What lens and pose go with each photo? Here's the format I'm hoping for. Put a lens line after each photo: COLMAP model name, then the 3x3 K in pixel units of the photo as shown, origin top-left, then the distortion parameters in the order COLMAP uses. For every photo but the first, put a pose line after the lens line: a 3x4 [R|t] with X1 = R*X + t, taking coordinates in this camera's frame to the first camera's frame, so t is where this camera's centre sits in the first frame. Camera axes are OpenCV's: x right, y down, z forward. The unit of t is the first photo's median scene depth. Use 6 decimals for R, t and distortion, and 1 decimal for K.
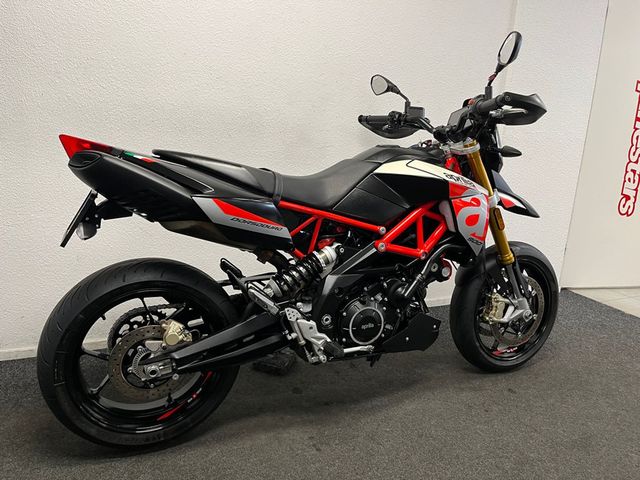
lens RADIAL K [[488.2, 0, 323.5], [0, 488.2, 236.9], [0, 0, 1]] dist [0.030129, -0.068845]
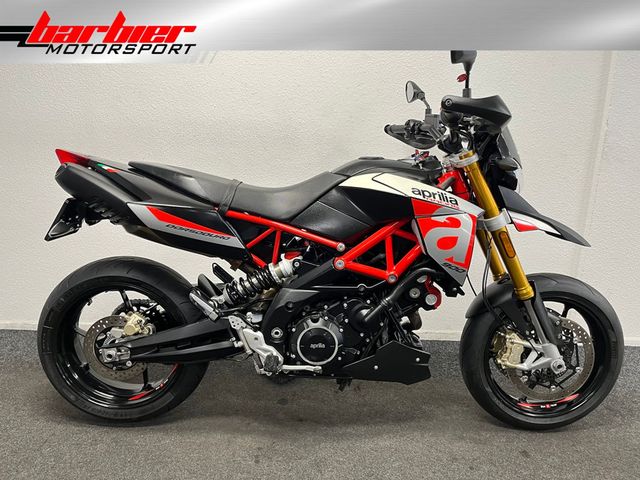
lens RADIAL K [[488.2, 0, 317.0], [0, 488.2, 242.5], [0, 0, 1]] dist [0.030129, -0.068845]
pose [[0.914395, 0.066518, -0.399320, 0.439846], [-0.071017, 0.997469, 0.003538, -0.021567], [0.398545, 0.025123, 0.916805, 0.113584]]
